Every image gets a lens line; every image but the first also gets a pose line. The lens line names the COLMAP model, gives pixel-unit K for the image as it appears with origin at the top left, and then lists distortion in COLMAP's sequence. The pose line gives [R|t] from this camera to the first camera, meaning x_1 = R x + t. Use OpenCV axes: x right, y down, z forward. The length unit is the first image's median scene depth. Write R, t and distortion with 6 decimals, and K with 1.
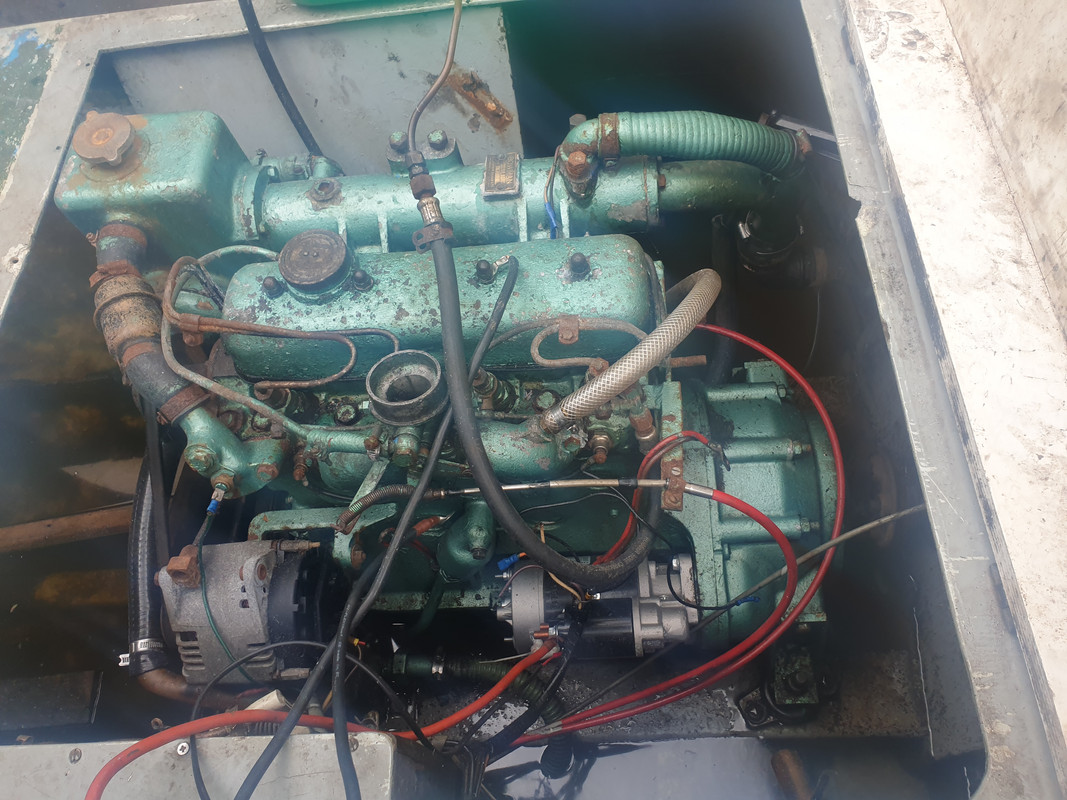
lens RADIAL K [[801.8, 0, 533.5], [0, 801.8, 400.0], [0, 0, 1]] dist [0.016997, 0.001503]
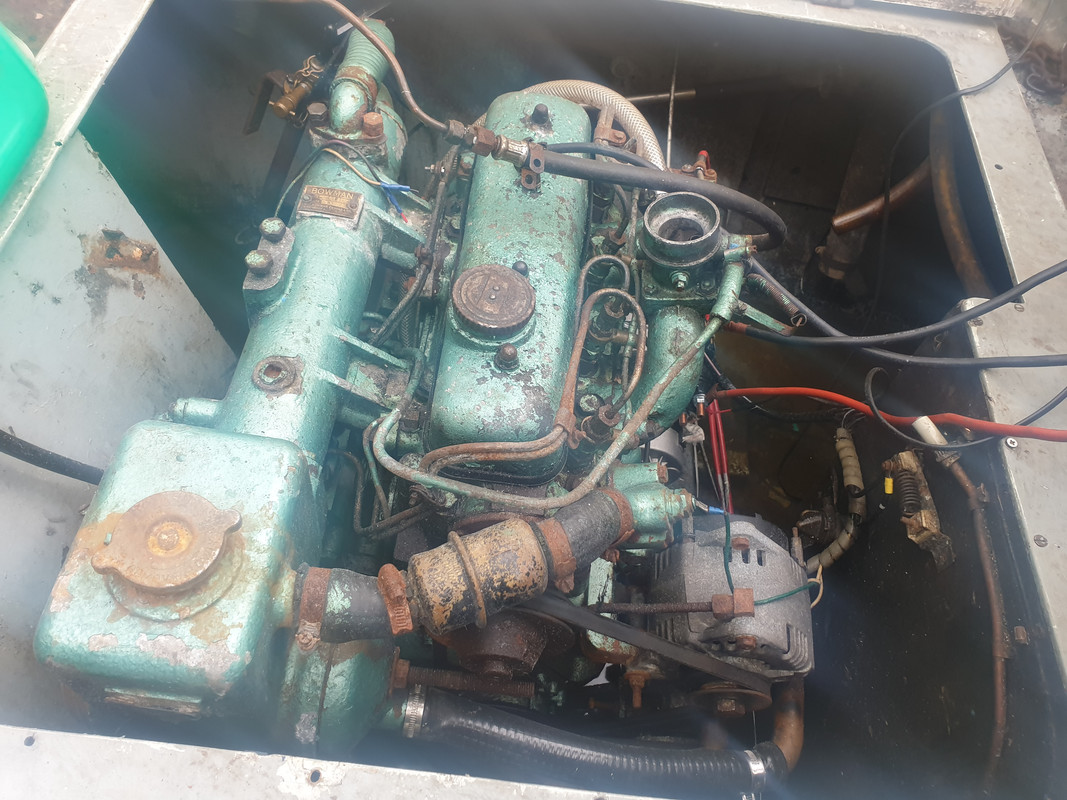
lens RADIAL K [[801.8, 0, 533.5], [0, 801.8, 400.0], [0, 0, 1]] dist [0.016997, 0.001503]
pose [[0.084776, -0.755509, 0.649631, -0.877967], [0.811798, 0.430413, 0.394625, -0.419023], [-0.577752, 0.493914, 0.649809, 0.481538]]
